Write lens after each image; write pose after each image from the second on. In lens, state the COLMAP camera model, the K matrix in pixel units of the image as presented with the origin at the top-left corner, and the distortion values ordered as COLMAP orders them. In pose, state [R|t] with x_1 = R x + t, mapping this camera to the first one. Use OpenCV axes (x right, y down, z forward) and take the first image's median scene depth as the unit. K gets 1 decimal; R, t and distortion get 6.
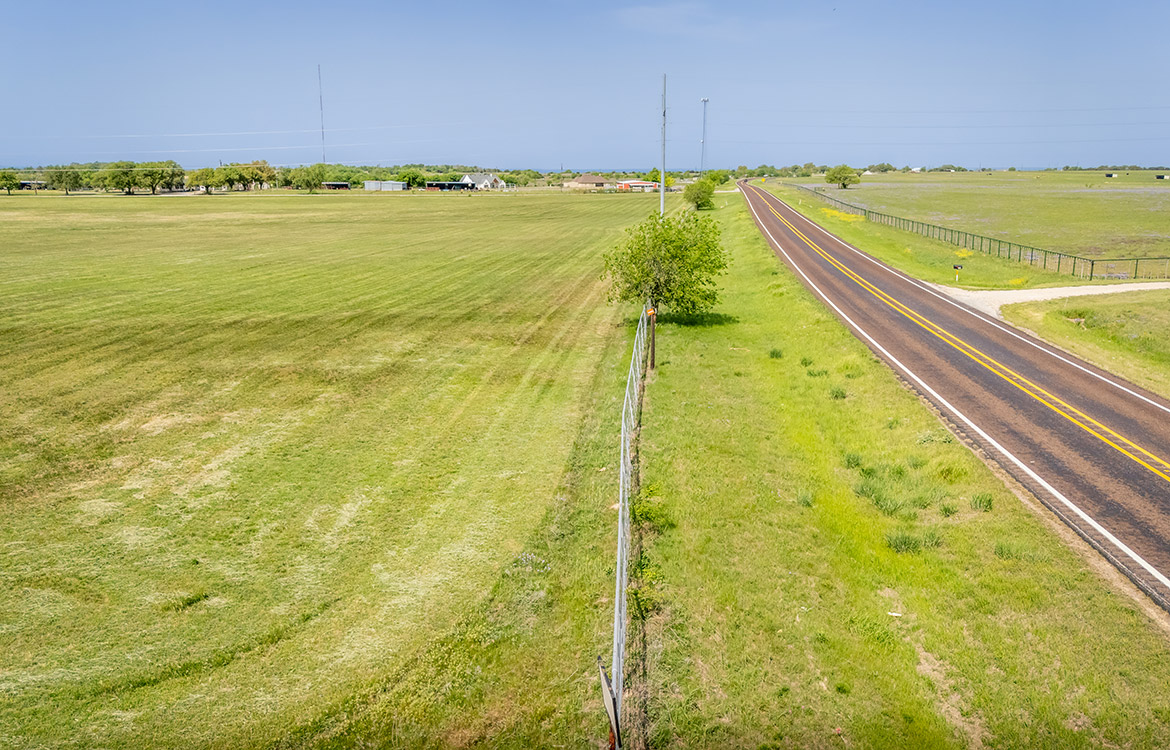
lens RADIAL K [[980.3, 0, 585.0], [0, 980.3, 375.0], [0, 0, 1]] dist [0.096899, -0.134667]
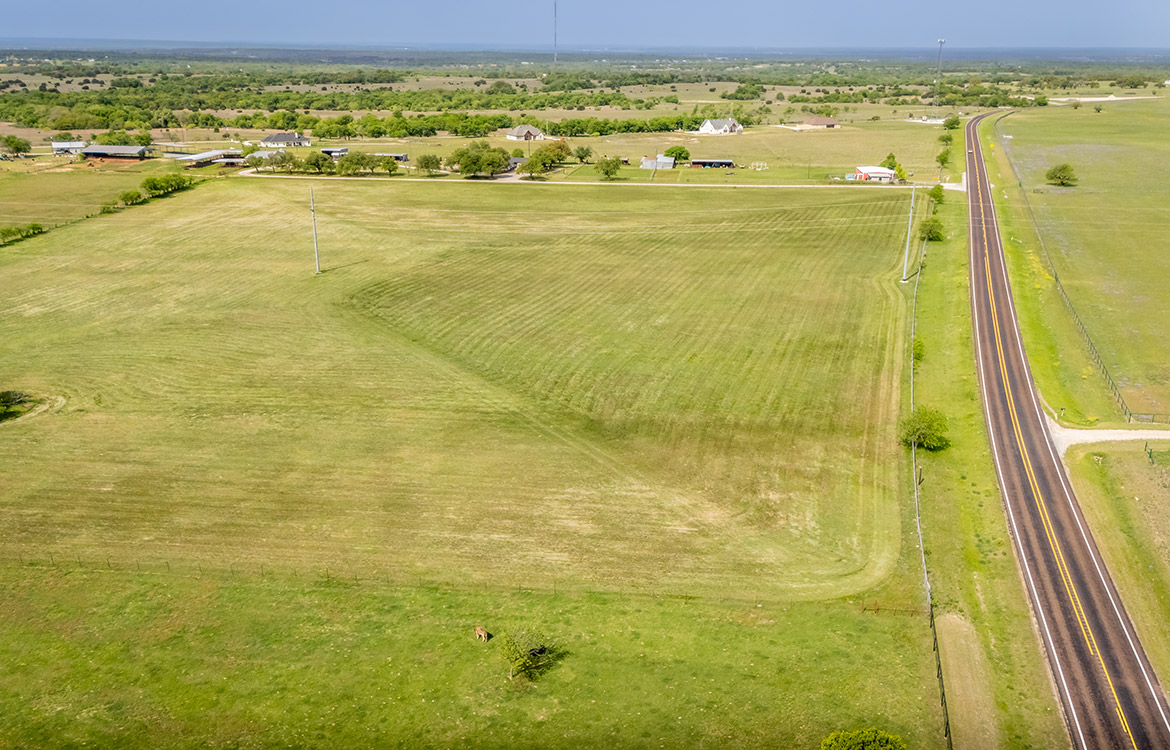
lens RADIAL K [[980.3, 0, 585.0], [0, 980.3, 375.0], [0, 0, 1]] dist [0.096899, -0.134667]
pose [[0.979344, 0.067667, -0.190545, -0.424499], [-0.045689, 0.992025, 0.117469, -0.726850], [0.196974, -0.106337, 0.974625, -2.393475]]
